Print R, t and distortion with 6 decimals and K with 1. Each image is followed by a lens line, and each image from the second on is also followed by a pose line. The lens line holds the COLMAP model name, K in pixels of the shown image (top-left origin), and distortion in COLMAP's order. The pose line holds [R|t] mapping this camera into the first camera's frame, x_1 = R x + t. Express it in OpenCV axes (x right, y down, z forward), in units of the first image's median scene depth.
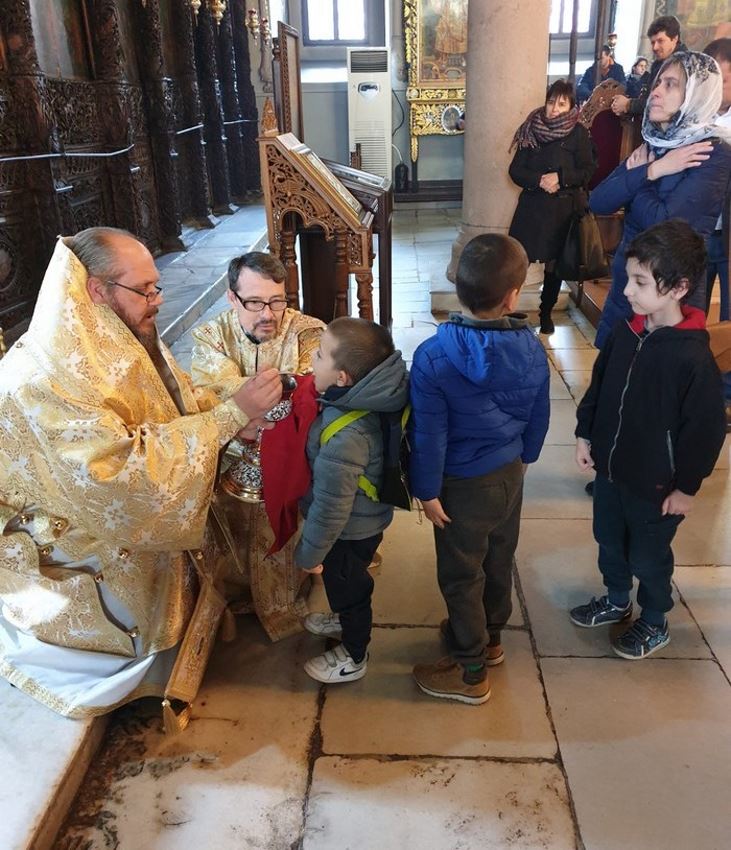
lens RADIAL K [[742.4, 0, 355.9], [0, 742.4, 404.2], [0, 0, 1]] dist [-0.020521, 0.049079]
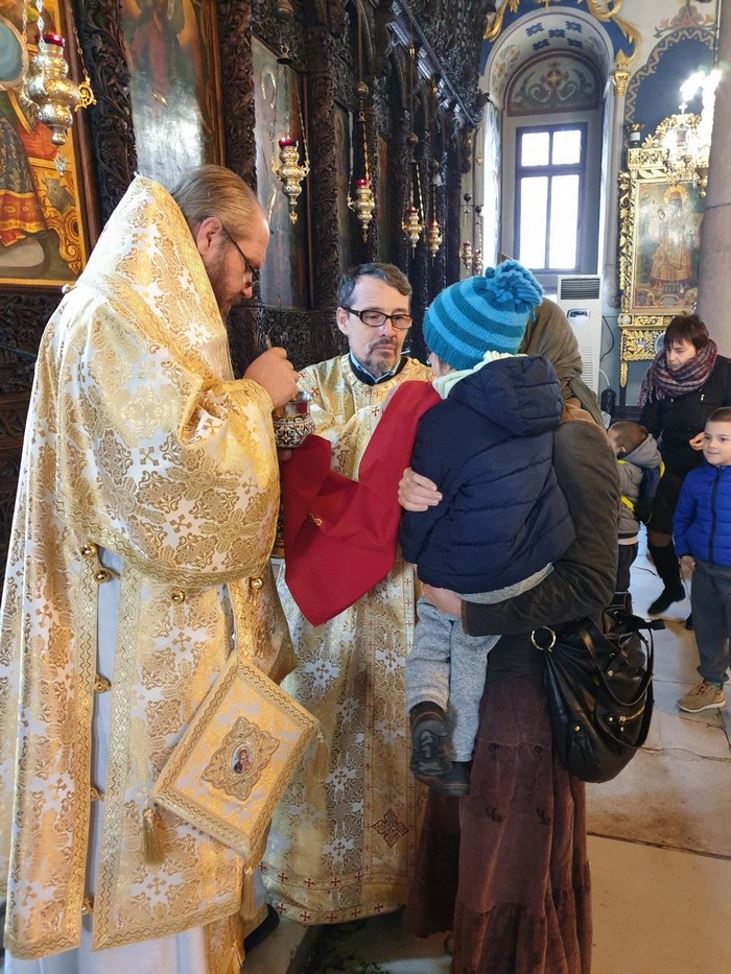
lens RADIAL K [[742.9, 0, 382.2], [0, 742.9, 495.4], [0, 0, 1]] dist [0.010145, 0.016444]
pose [[0.974869, 0.056481, -0.215501, -0.020460], [-0.090189, 0.984572, -0.149945, -0.037584], [0.203707, 0.165612, 0.964923, 0.067802]]
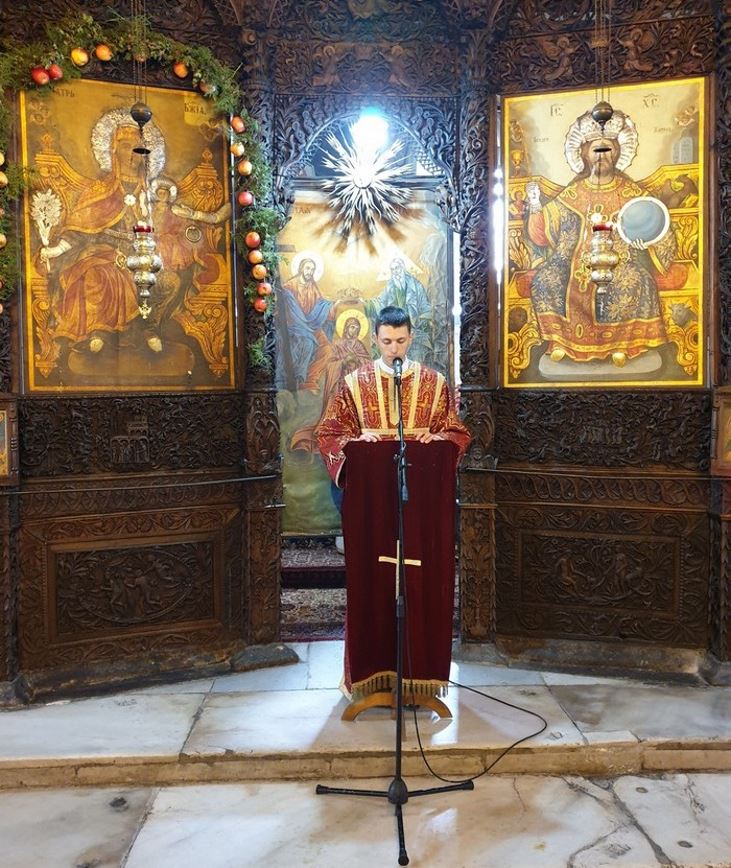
lens RADIAL K [[784.8, 0, 368.0], [0, 784.8, 433.8], [0, 0, 1]] dist [-0.002454, 0.001406]
pose [[0.081180, 0.056760, -0.995082, 0.321353], [-0.373662, 0.927294, 0.022410, -0.123687], [0.924005, 0.370005, 0.096487, 0.218201]]
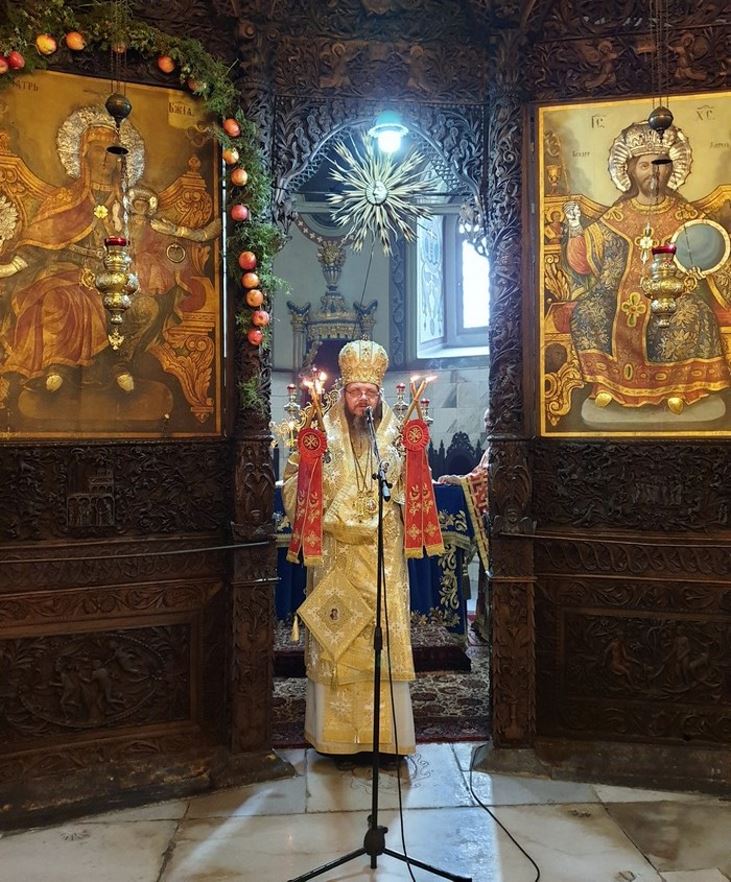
lens RADIAL K [[846.6, 0, 390.1], [0, 846.6, 418.3], [0, 0, 1]] dist [-0.001236, 0.000000]
pose [[0.127703, -0.024679, -0.991505, 0.246537], [-0.377920, 0.923061, -0.071650, -0.114986], [0.916989, 0.383860, 0.108552, 0.201237]]
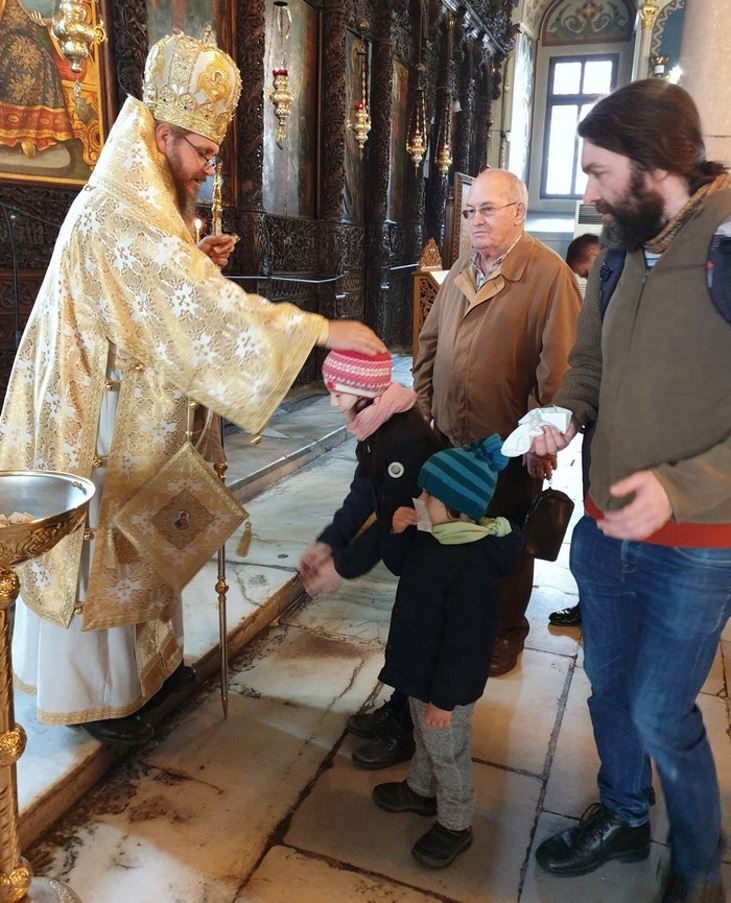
lens RADIAL K [[732.6, 0, 374.5], [0, 732.6, 419.6], [0, 0, 1]] dist [0.028335, -0.010123]
pose [[0.951557, 0.116821, -0.284415, 0.092204], [-0.160121, 0.977957, -0.134023, 0.006811], [0.262488, 0.173071, 0.949287, -0.007740]]
